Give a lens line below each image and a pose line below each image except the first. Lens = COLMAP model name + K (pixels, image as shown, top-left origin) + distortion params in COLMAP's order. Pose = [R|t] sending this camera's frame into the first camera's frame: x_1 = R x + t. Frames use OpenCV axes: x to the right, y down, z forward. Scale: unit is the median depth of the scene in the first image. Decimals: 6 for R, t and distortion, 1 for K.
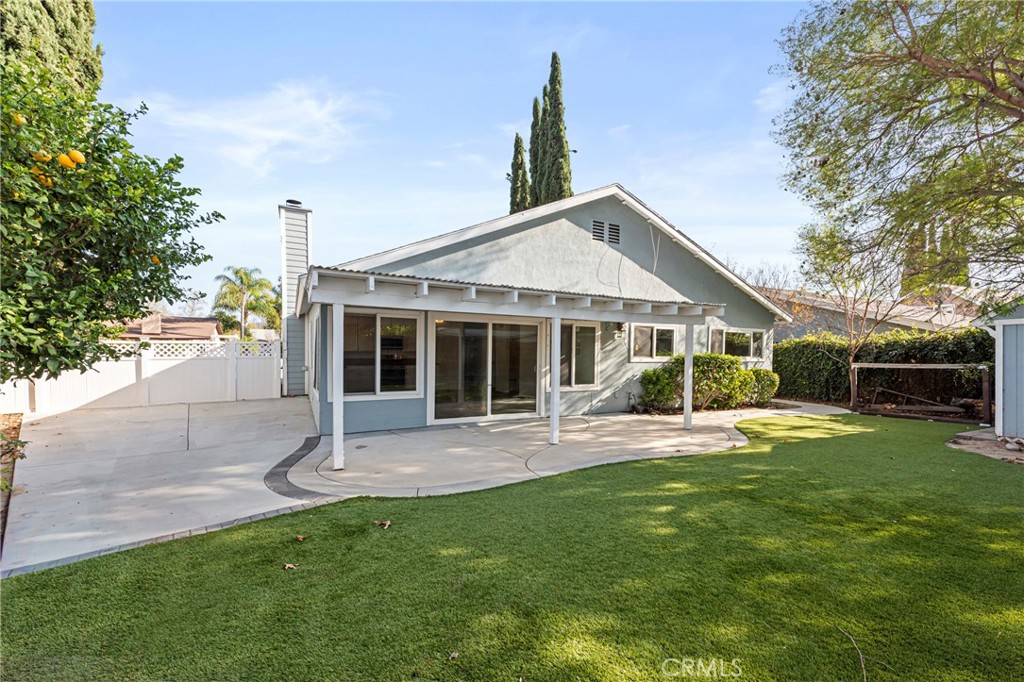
lens RADIAL K [[410.6, 0, 514.5], [0, 410.6, 360.1], [0, 0, 1]] dist [0.014531, -0.000235]
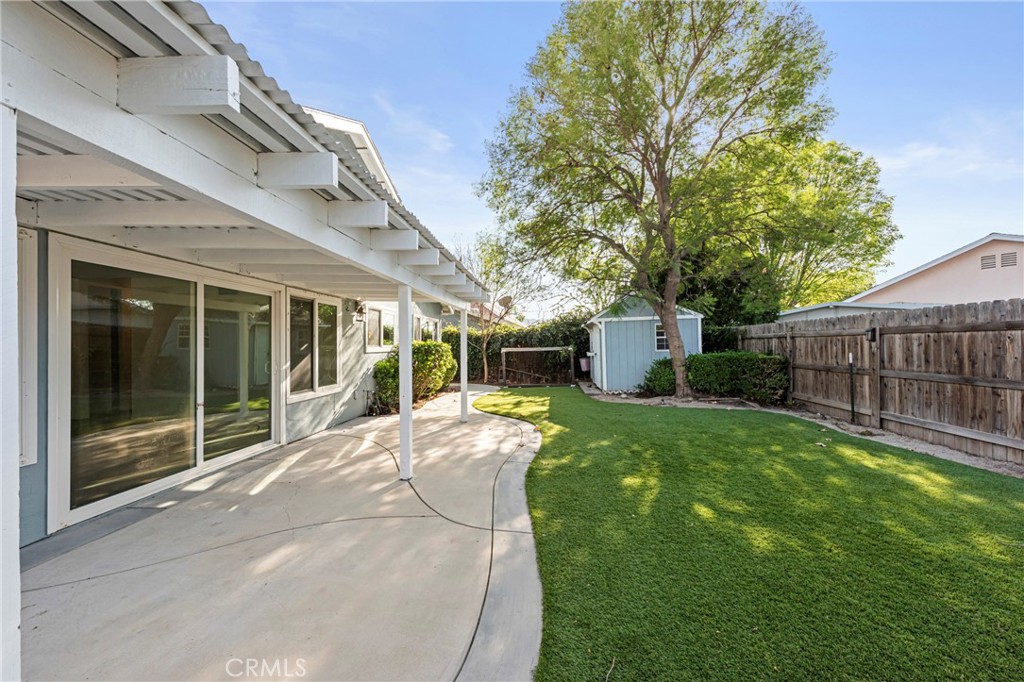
lens RADIAL K [[403.1, 0, 512.6], [0, 403.1, 344.0], [0, 0, 1]] dist [0.014902, -0.000257]
pose [[0.535822, -0.012330, 0.844241, -0.234269], [0.025250, 0.999680, -0.001425, -0.003761], [-0.843953, 0.022081, 0.535962, 0.334600]]
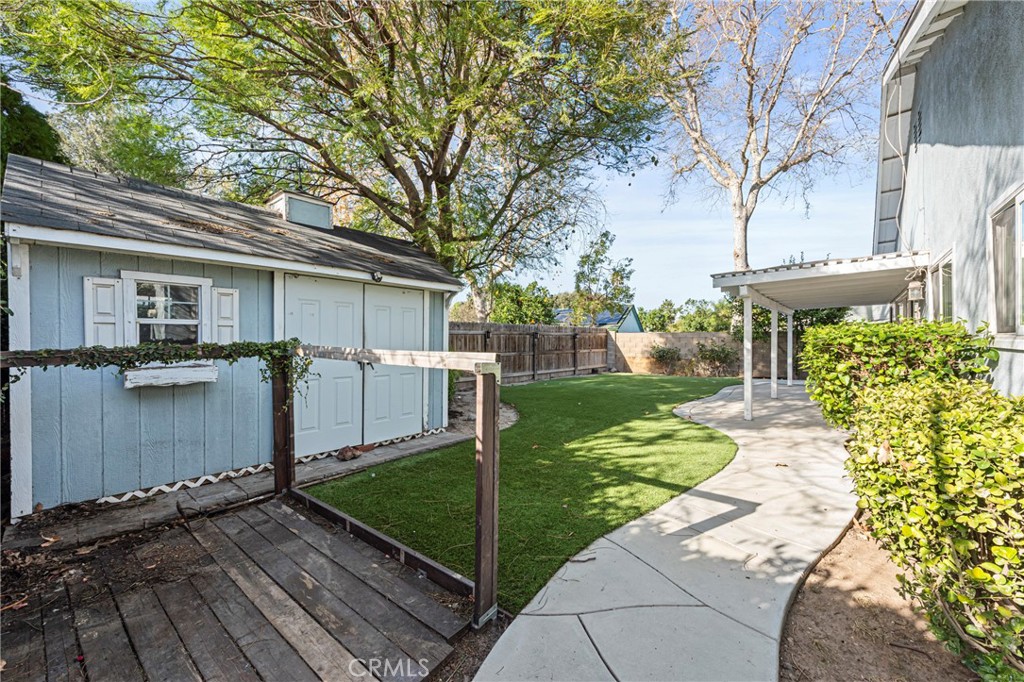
lens RADIAL K [[410.6, 0, 514.5], [0, 410.6, 360.1], [0, 0, 1]] dist [0.014531, -0.000235]
pose [[-0.926889, 0.008878, -0.375232, 0.956065], [-0.014126, 0.998187, 0.058509, -0.002032], [0.375071, 0.059532, -0.925083, 1.306692]]
